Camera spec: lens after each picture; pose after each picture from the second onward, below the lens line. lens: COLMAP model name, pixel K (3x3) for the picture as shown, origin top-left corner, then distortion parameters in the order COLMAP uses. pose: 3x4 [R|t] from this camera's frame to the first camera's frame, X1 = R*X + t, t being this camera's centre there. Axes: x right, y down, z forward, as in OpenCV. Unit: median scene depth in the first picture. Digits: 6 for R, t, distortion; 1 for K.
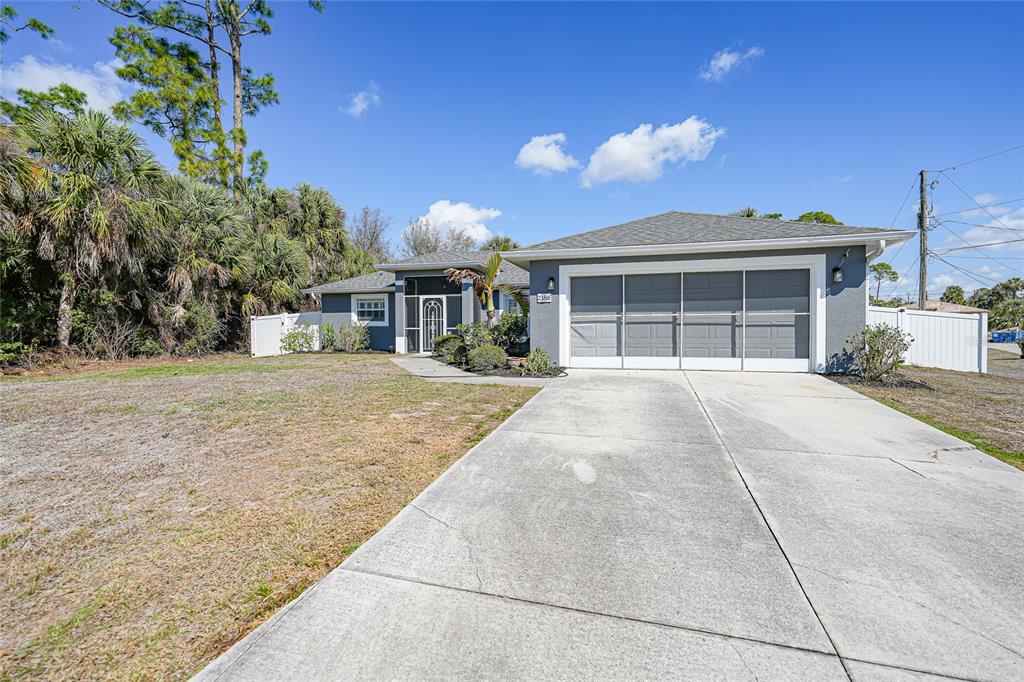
lens RADIAL K [[503.4, 0, 478.6], [0, 503.4, 340.8], [0, 0, 1]] dist [-0.060801, -0.001379]
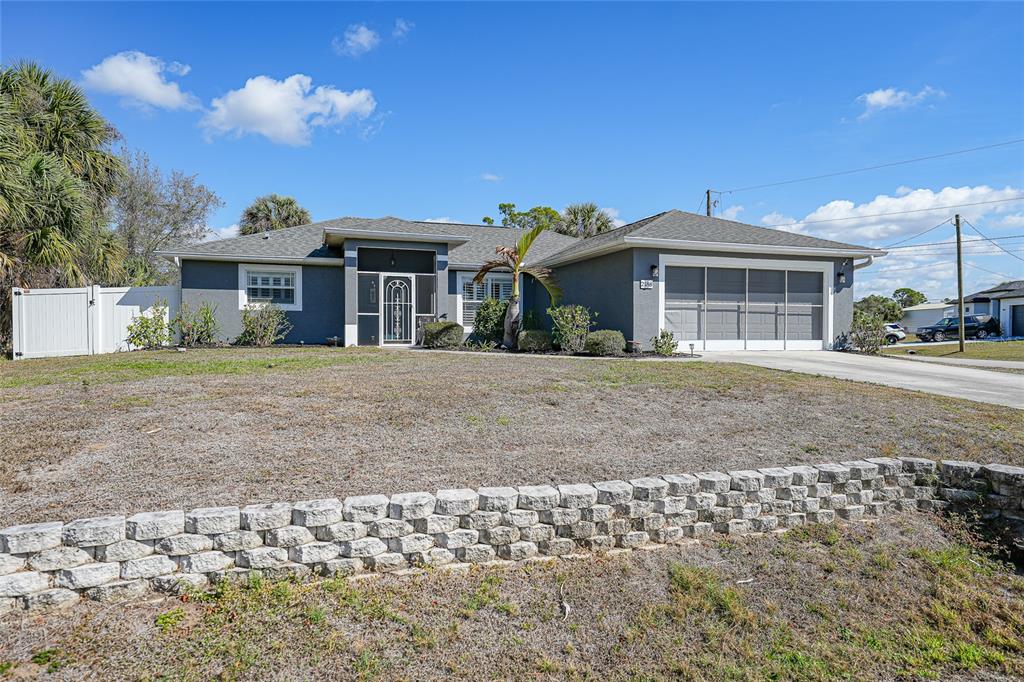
lens RADIAL K [[614.9, 0, 509.4], [0, 614.9, 337.6], [0, 0, 1]] dist [-0.021857, -0.000378]
pose [[0.786497, -0.001645, 0.617592, -0.560902], [0.006127, 0.999968, -0.005139, 0.018512], [-0.617563, 0.007826, 0.786482, 0.121444]]
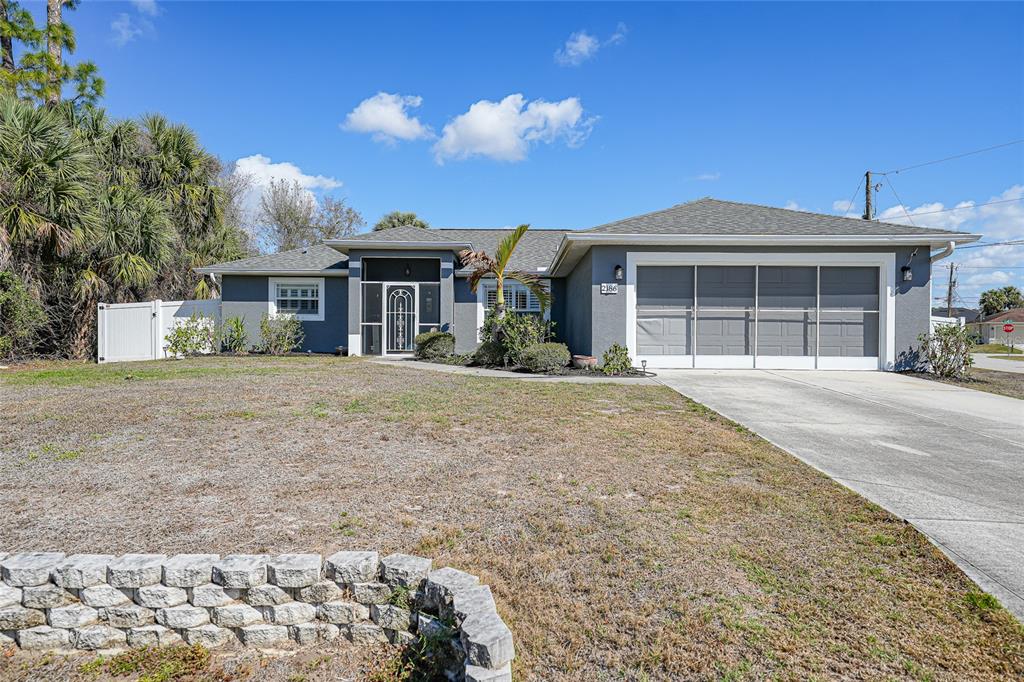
lens RADIAL K [[614.9, 0, 501.9], [0, 614.9, 342.6], [0, 0, 1]] dist [-0.021857, -0.000378]
pose [[0.949262, 0.007220, 0.314404, -0.245505], [-0.004666, 0.999950, -0.008877, 0.012218], [-0.314452, 0.006959, 0.949248, 0.033157]]
